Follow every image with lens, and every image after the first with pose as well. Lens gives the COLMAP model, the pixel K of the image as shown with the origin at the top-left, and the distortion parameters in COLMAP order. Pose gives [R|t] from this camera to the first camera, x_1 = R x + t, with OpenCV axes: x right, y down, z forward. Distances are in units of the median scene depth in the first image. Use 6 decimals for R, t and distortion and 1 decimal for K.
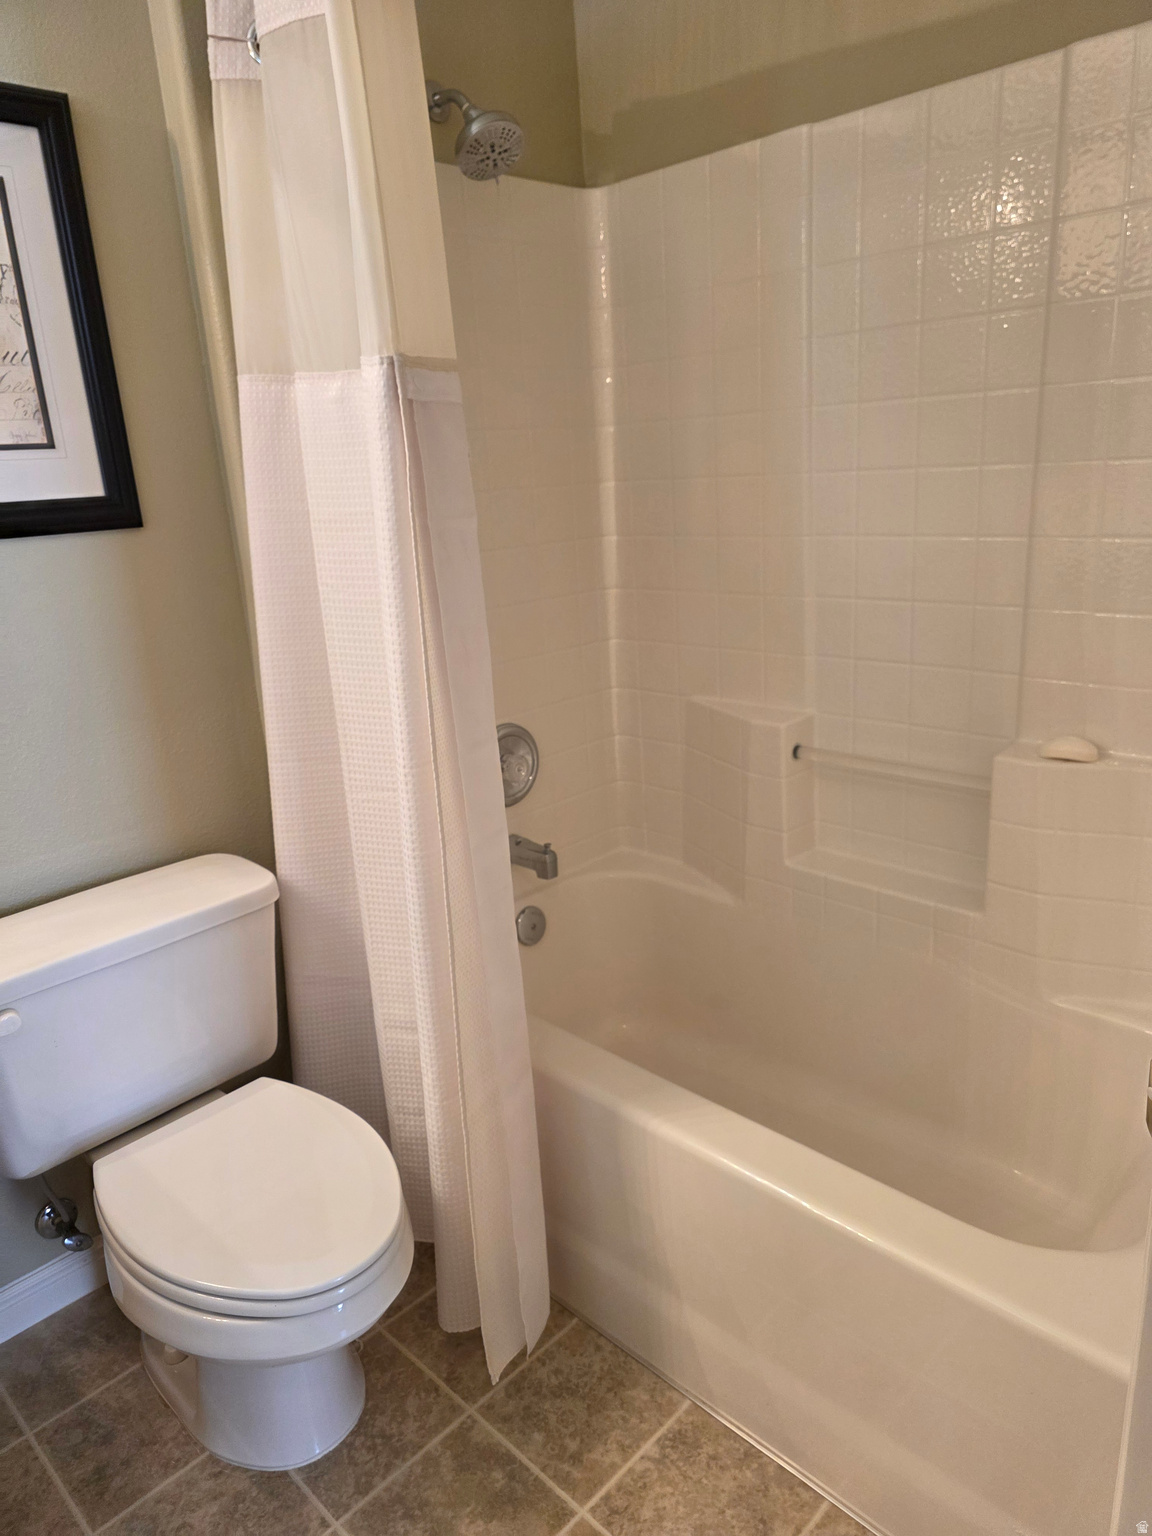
lens RADIAL K [[1029.1, 0, 599.4], [0, 1029.1, 783.7], [0, 0, 1]] dist [0.071544, -0.070381]
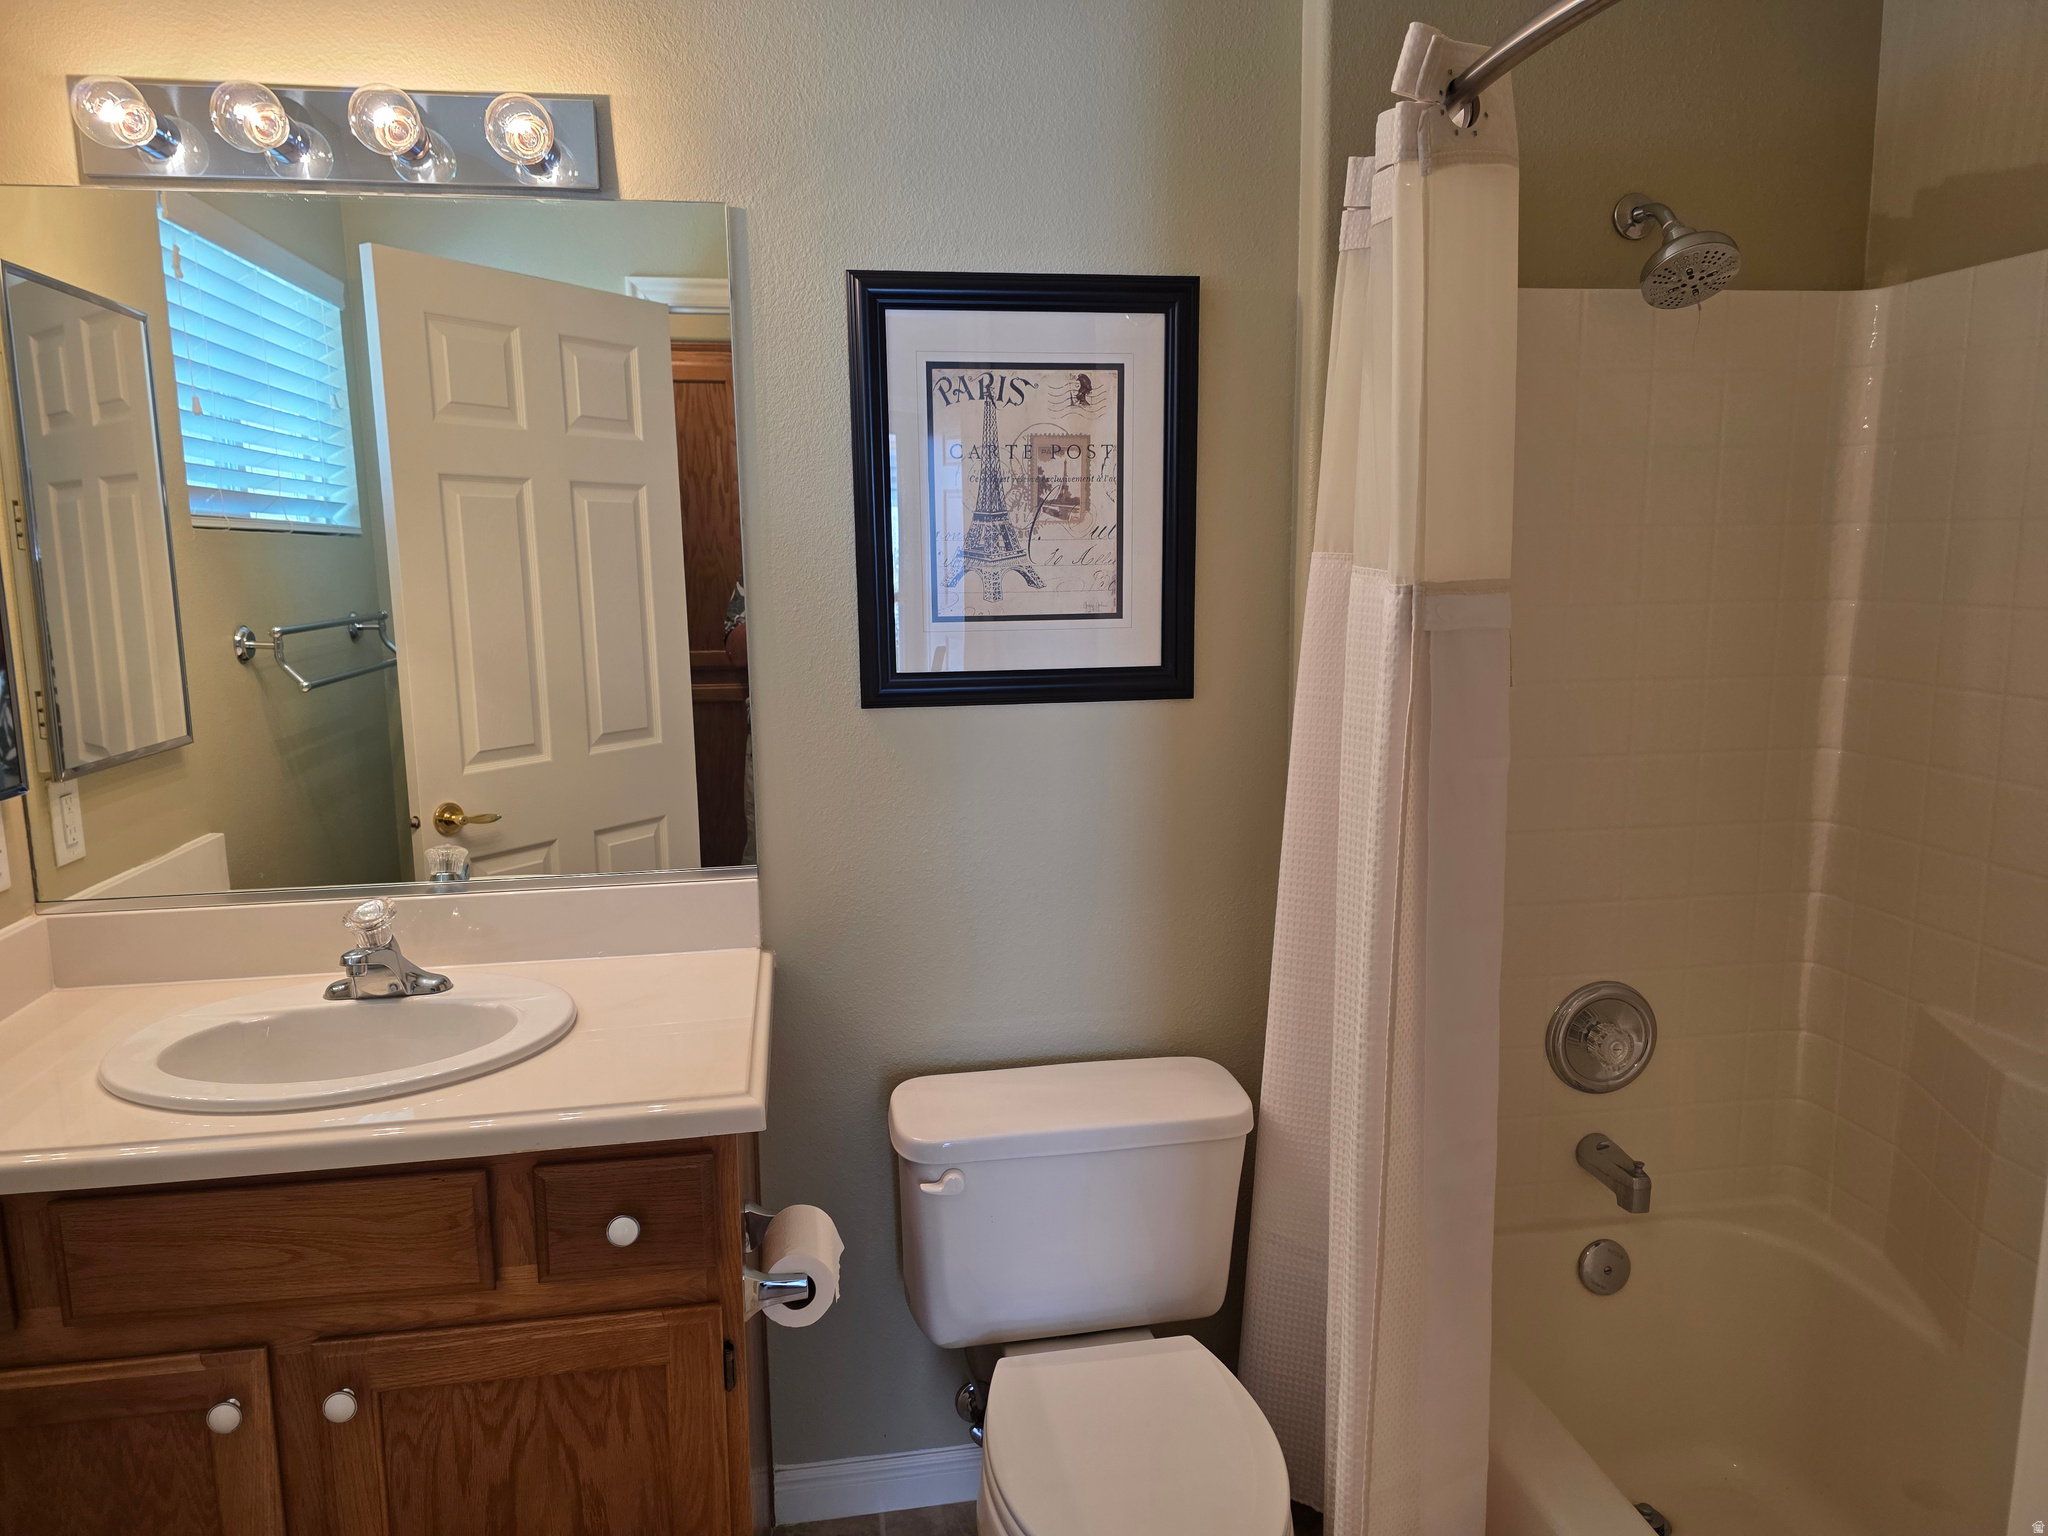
lens RADIAL K [[1373.0, 0, 1017.8], [0, 1373.0, 784.4], [0, 0, 1]] dist [0.062557, -0.052451]
pose [[0.801281, 0.147755, -0.579756, 0.154927], [-0.210412, 0.976715, -0.041888, -0.081861], [0.560067, 0.155552, 0.813713, -0.074918]]
